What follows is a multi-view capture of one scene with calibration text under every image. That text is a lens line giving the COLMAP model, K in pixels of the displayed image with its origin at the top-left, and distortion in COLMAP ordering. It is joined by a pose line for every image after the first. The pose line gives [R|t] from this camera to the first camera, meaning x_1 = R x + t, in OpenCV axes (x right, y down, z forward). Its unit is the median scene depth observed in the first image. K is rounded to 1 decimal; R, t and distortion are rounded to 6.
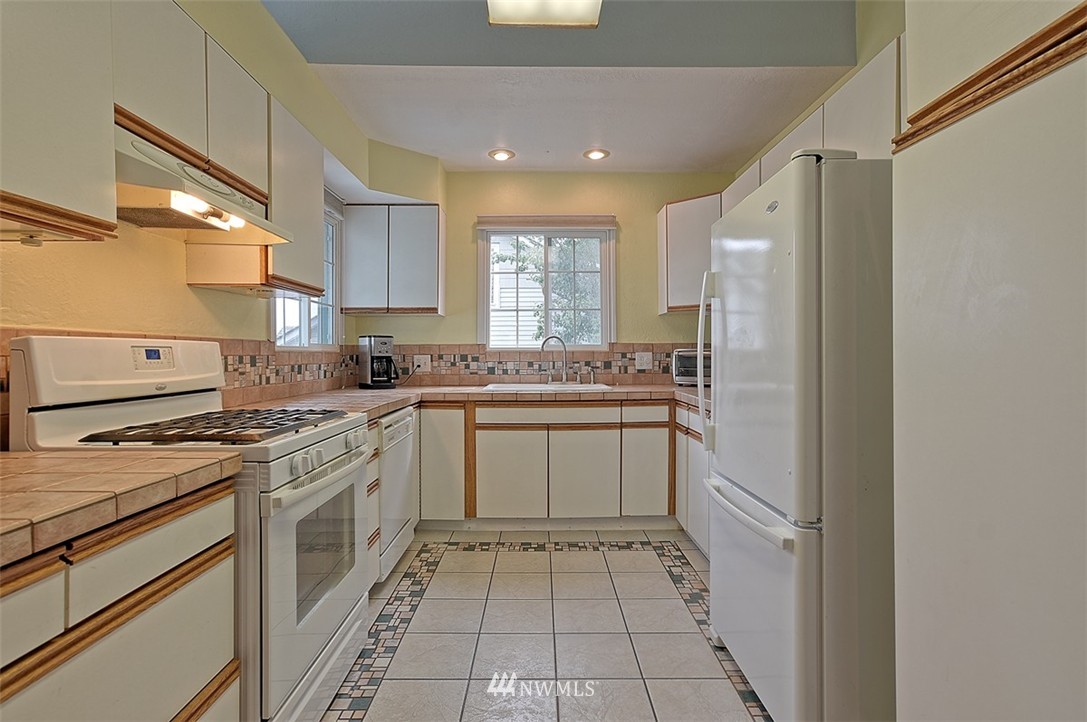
lens RADIAL K [[533.3, 0, 542.3], [0, 533.3, 354.5], [0, 0, 1]] dist [-0.017577, 0.024167]
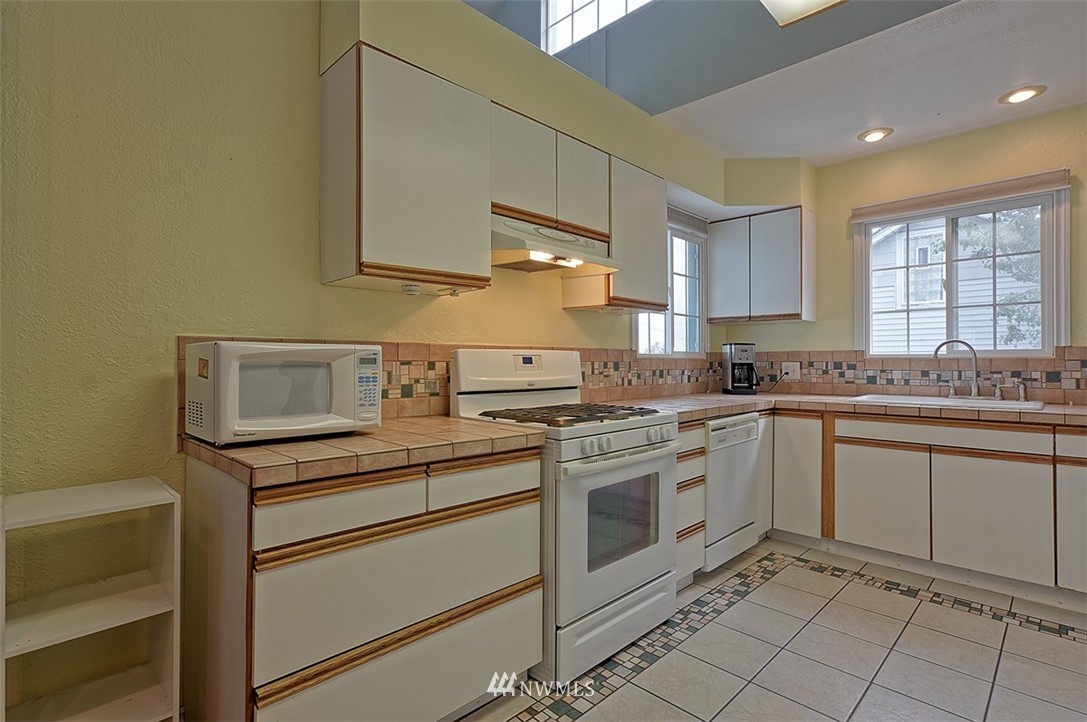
lens RADIAL K [[533.3, 0, 552.5], [0, 533.3, 355.9], [0, 0, 1]] dist [-0.017577, 0.024167]
pose [[0.718163, -0.004225, -0.695862, 0.194191], [-0.003479, 0.999947, -0.009662, 0.000625], [0.695866, 0.009360, 0.718110, 0.001530]]
